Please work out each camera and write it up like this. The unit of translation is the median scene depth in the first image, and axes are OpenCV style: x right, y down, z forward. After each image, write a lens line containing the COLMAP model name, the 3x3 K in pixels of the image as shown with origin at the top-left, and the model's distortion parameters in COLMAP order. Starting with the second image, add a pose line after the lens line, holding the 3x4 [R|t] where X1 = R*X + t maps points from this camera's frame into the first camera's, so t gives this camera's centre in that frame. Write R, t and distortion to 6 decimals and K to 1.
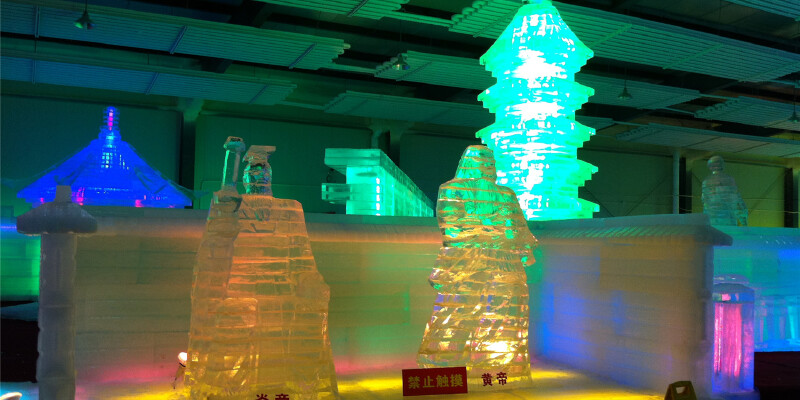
lens RADIAL K [[778.0, 0, 400.0], [0, 778.0, 200.0], [0, 0, 1]] dist [0.009986, 0.001322]
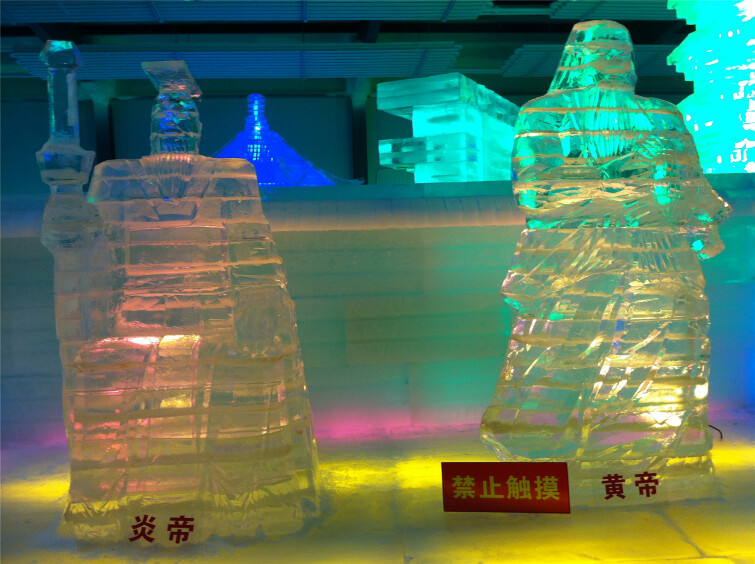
lens RADIAL K [[719.5, 0, 377.5], [0, 719.5, 282.0], [0, 0, 1]] dist [-0.022855, -0.022858]
pose [[0.933139, -0.025911, -0.358581, 0.135148], [0.069971, 0.991416, 0.110448, 0.036192], [0.352641, -0.128154, 0.926942, 0.518880]]
